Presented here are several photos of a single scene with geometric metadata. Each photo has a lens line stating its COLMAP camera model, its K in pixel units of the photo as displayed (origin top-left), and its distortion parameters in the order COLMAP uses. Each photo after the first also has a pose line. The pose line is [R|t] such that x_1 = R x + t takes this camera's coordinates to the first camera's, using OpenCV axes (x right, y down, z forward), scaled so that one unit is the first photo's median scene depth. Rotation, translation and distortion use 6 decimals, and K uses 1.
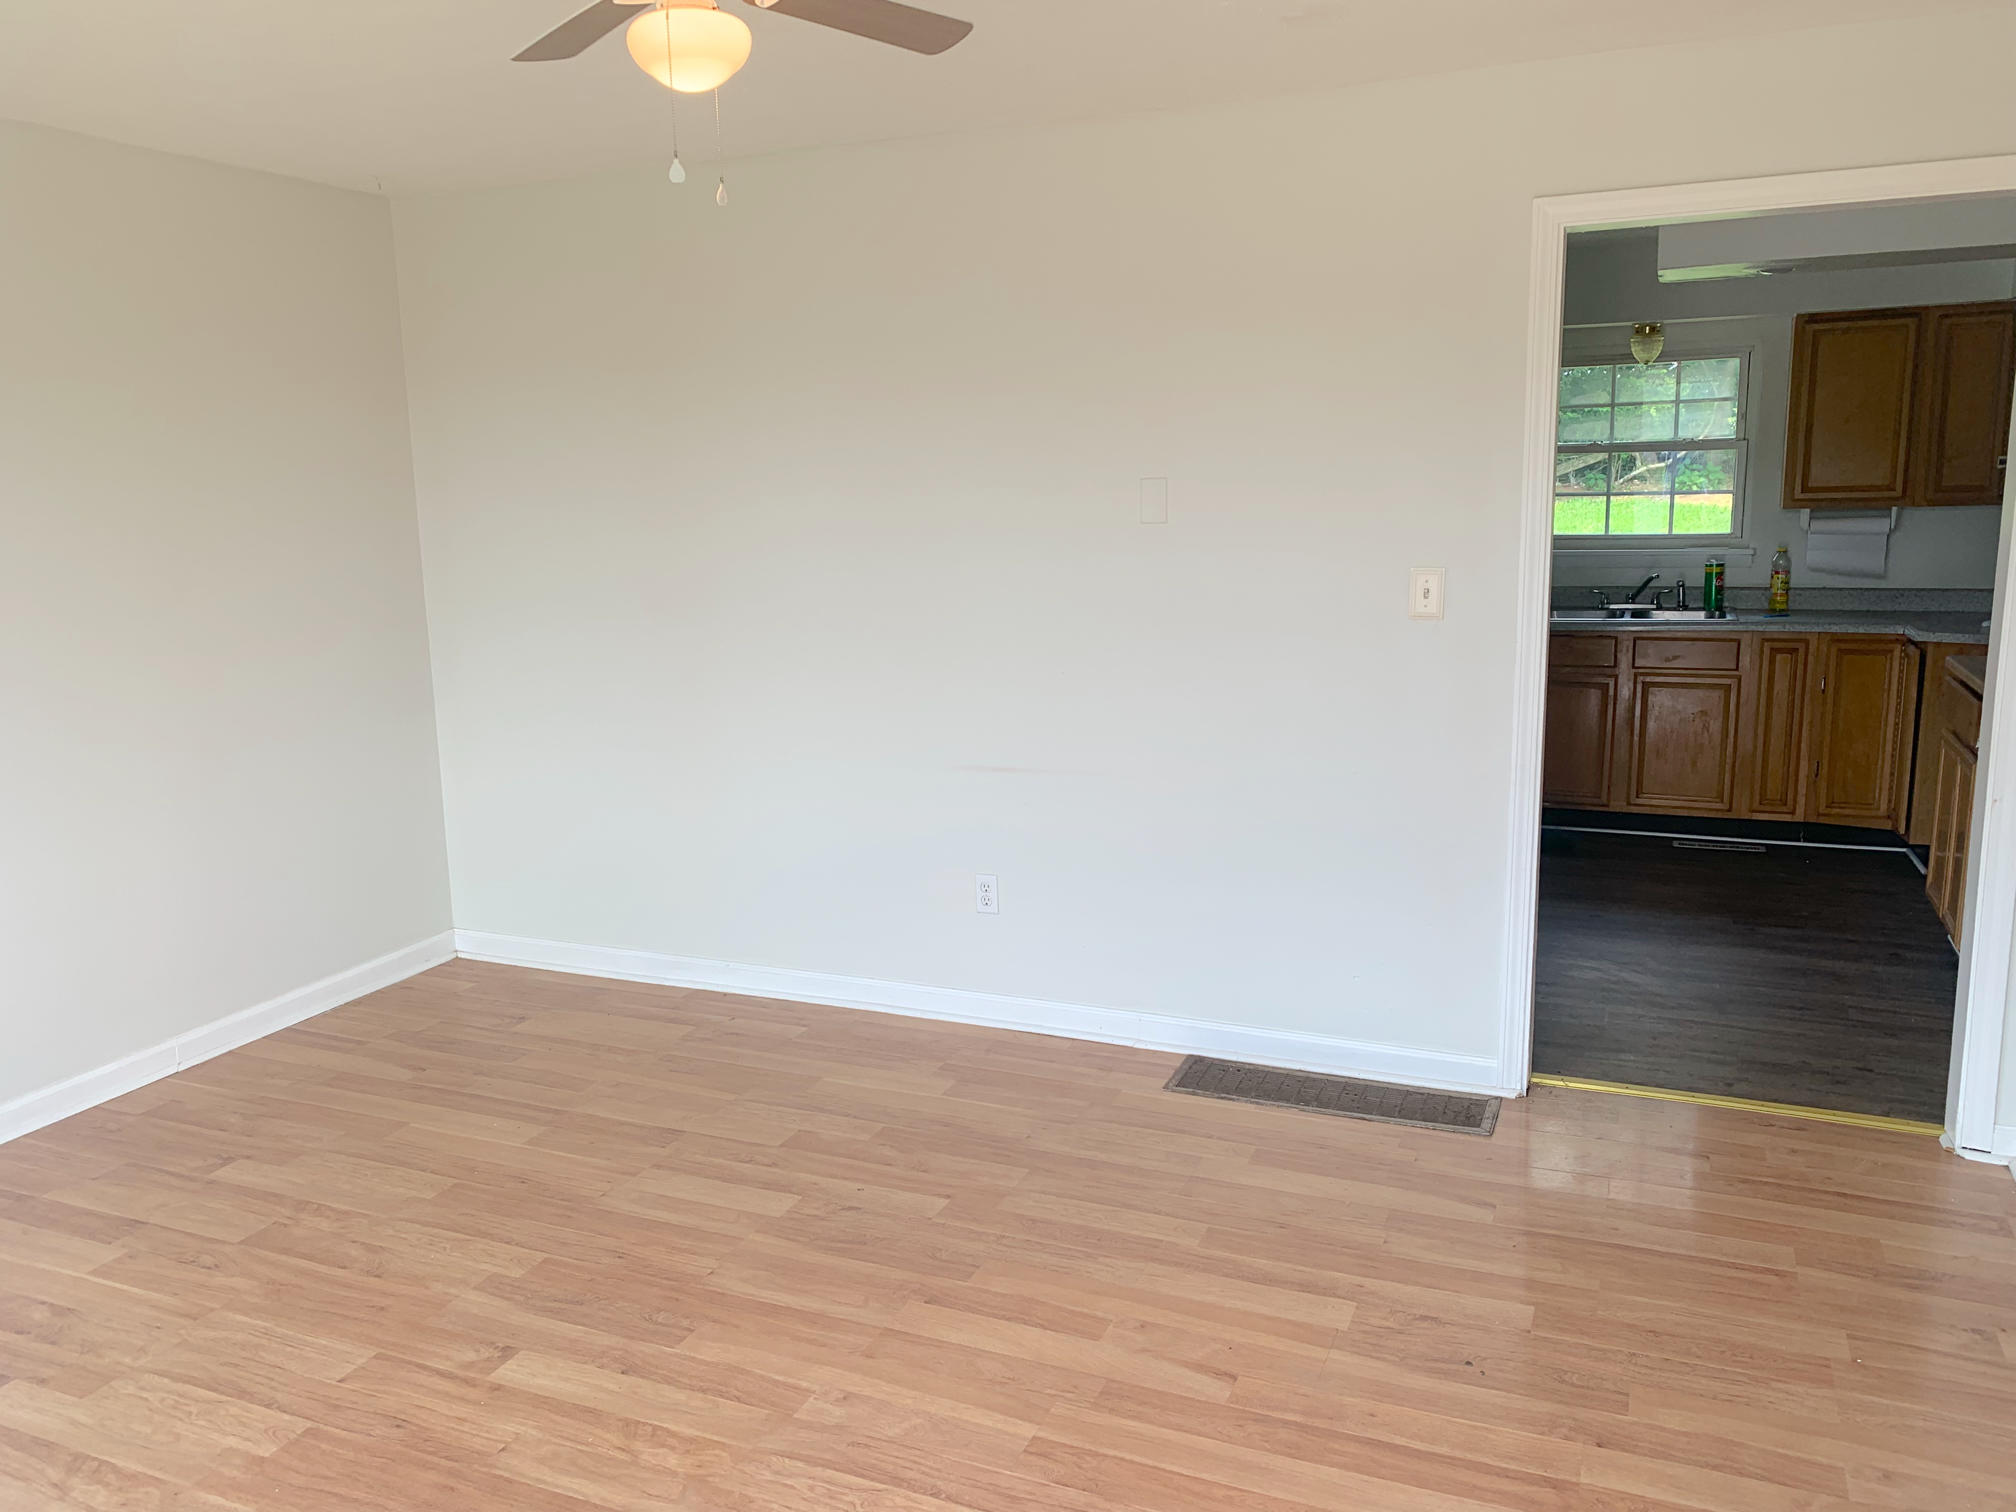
lens RADIAL K [[1532.4, 0, 1008.0], [0, 1532.4, 756.0], [0, 0, 1]] dist [0.021636, 0.000394]
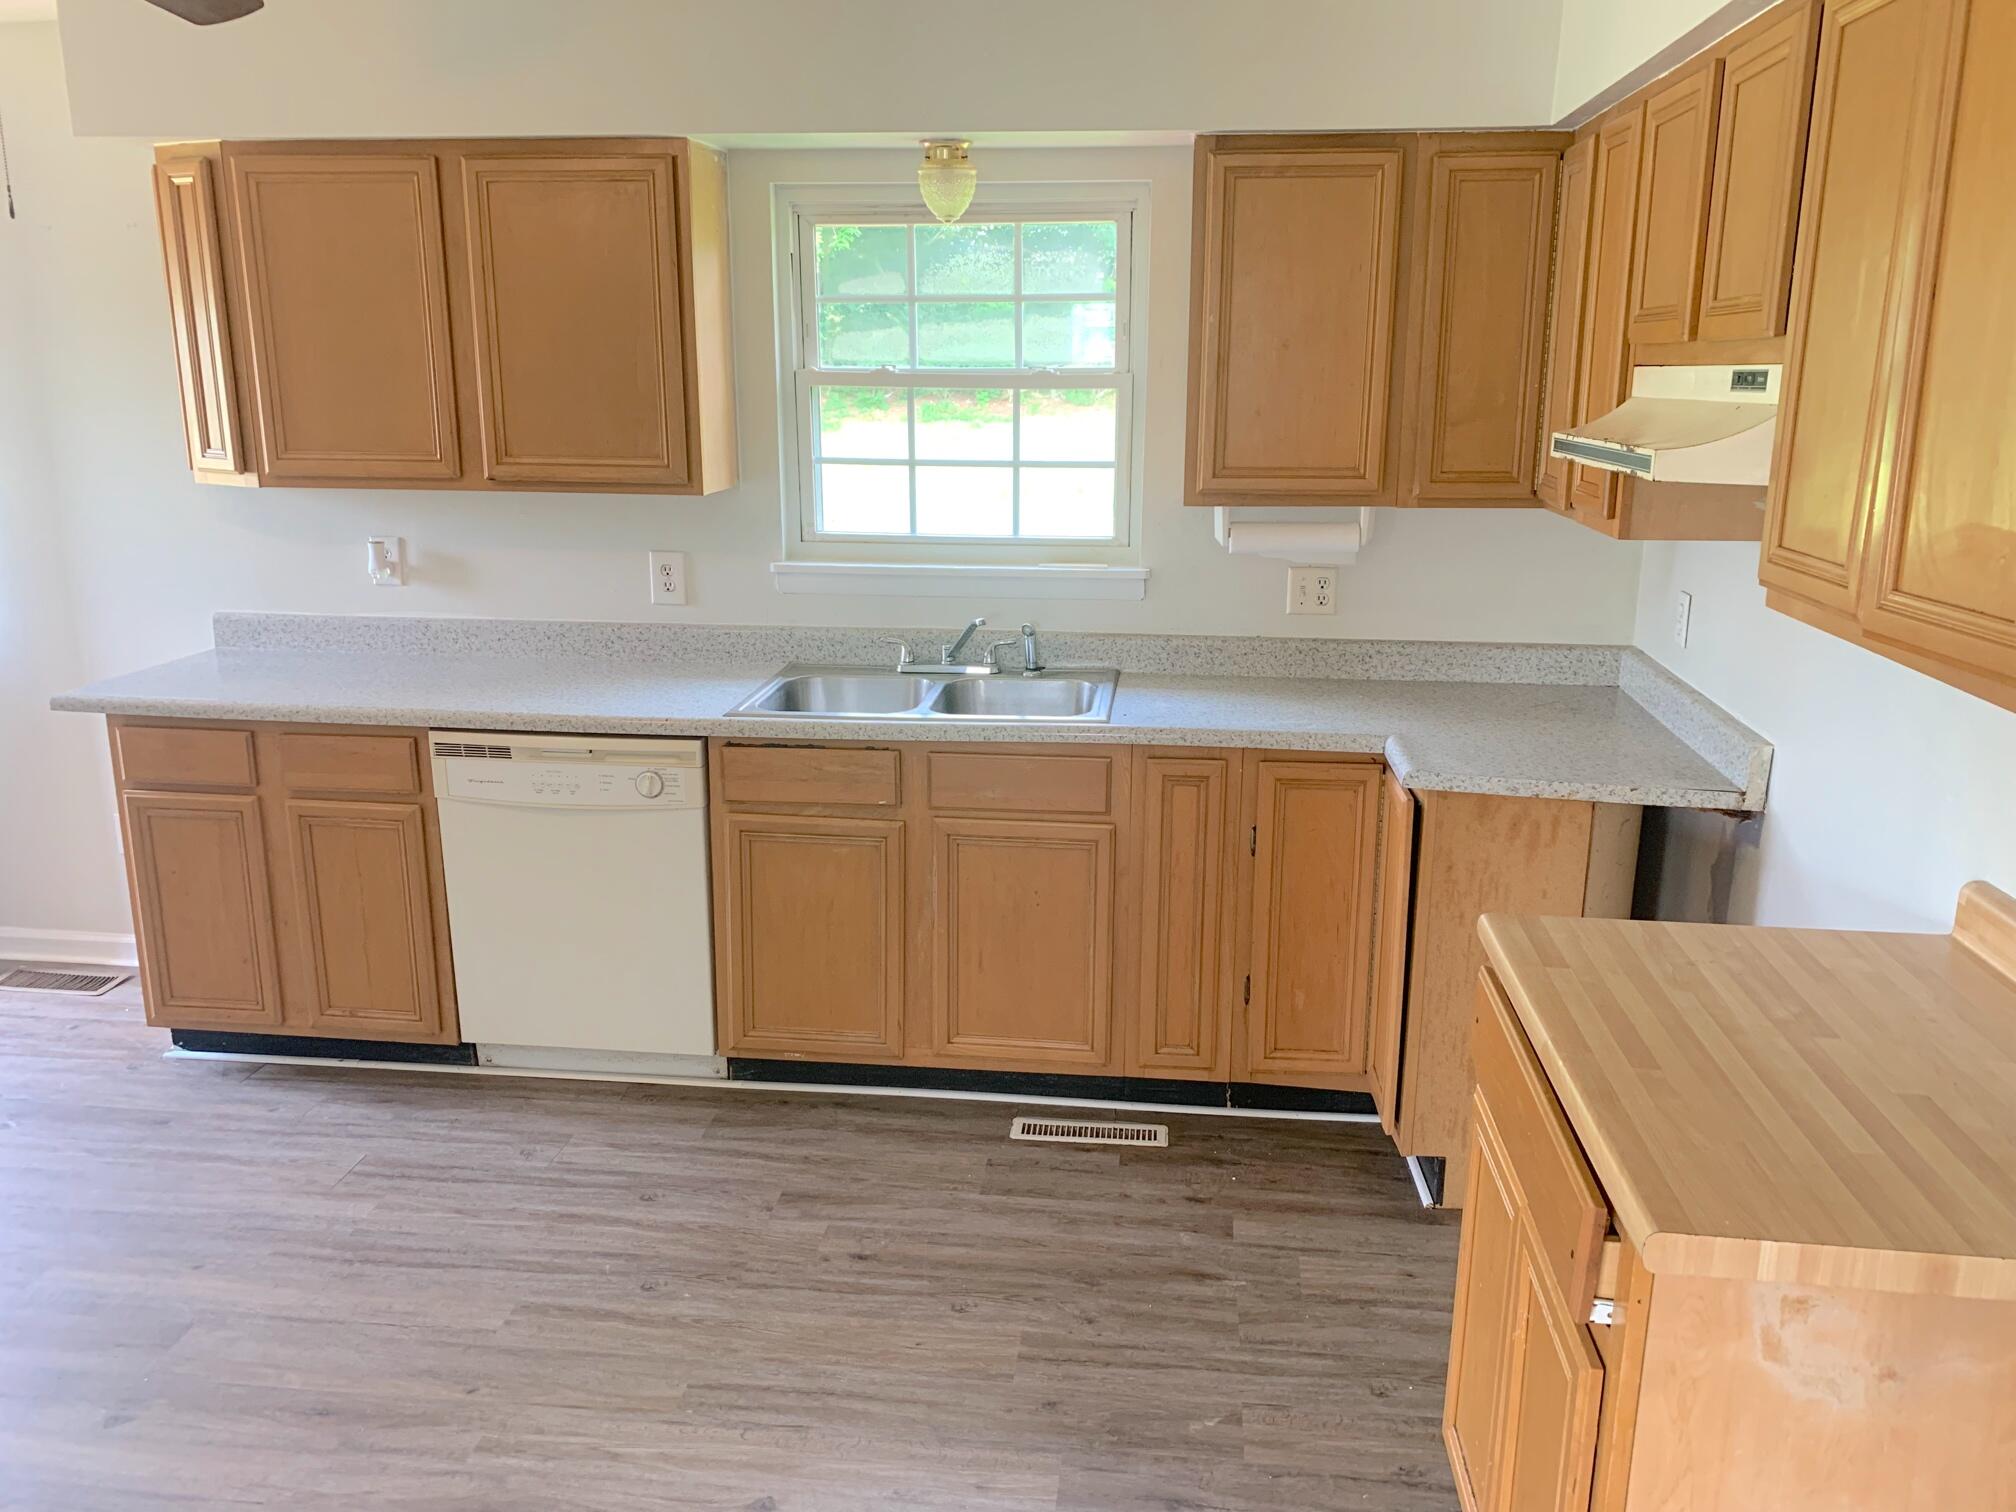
lens RADIAL K [[1508.8, 0, 1008.0], [0, 1508.8, 756.0], [0, 0, 1]] dist [0.027218, -0.005676]
pose [[0.959578, -0.050550, 0.276864, 0.297307], [0.031130, 0.996765, 0.074097, -0.115783], [-0.279714, -0.062484, 0.958048, 0.512673]]
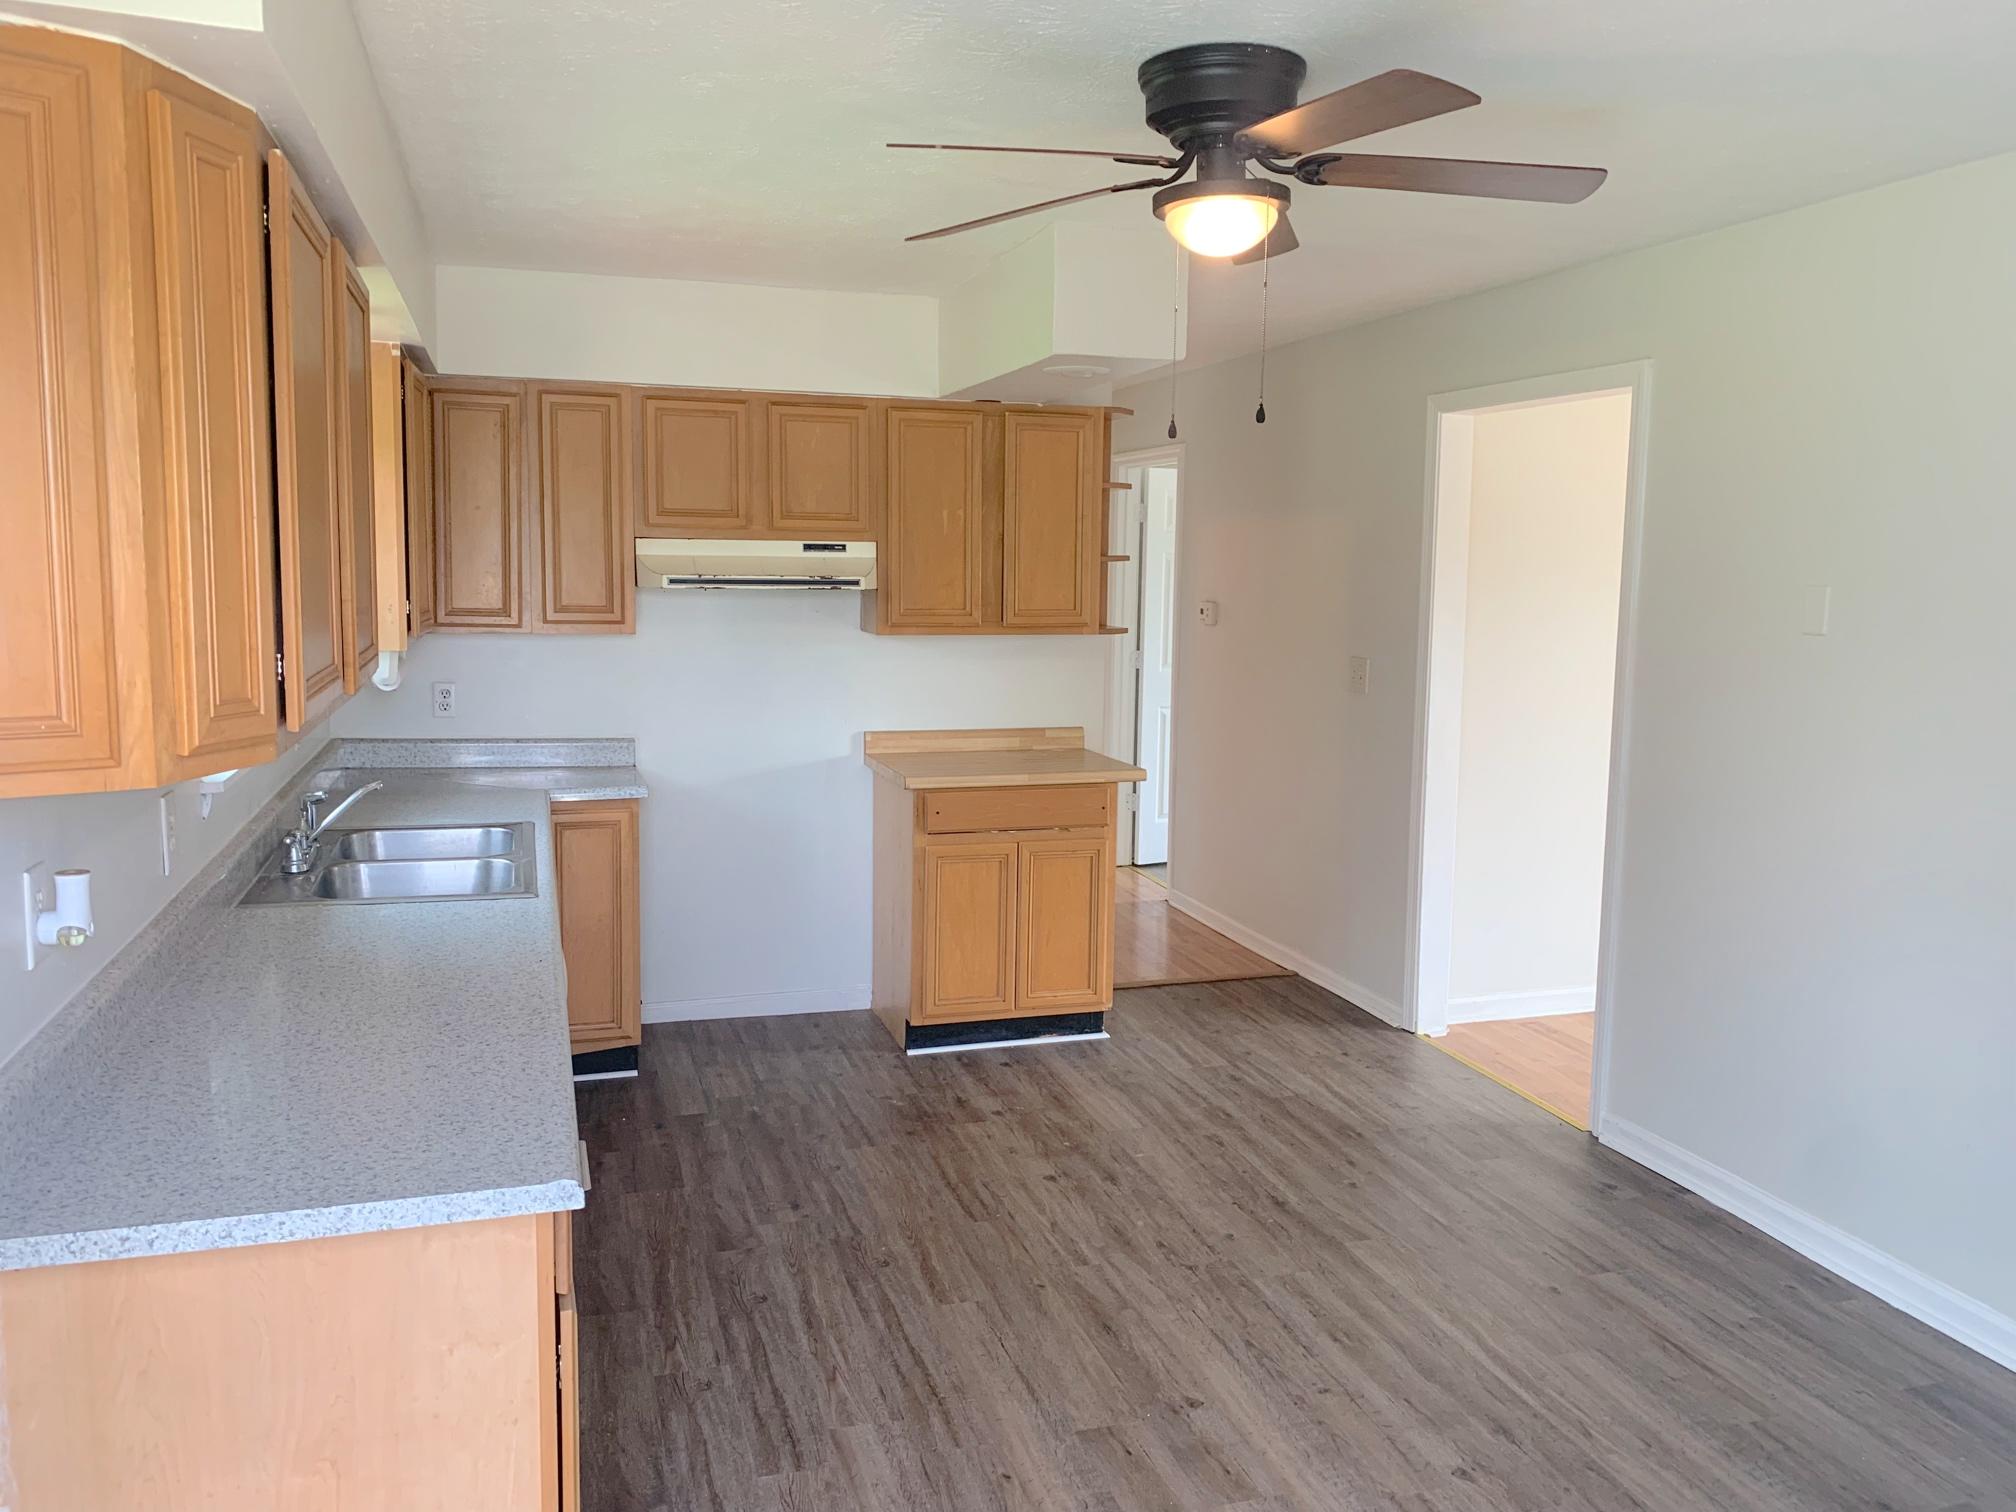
lens RADIAL K [[1534.4, 0, 1008.0], [0, 1534.4, 756.0], [0, 0, 1]] dist [-0.057540, -0.003569]
pose [[-0.636373, -0.086163, 0.766554, -0.131858], [0.139703, 0.964435, 0.224383, -0.226276], [-0.758625, 0.249882, -0.601704, 1.226882]]
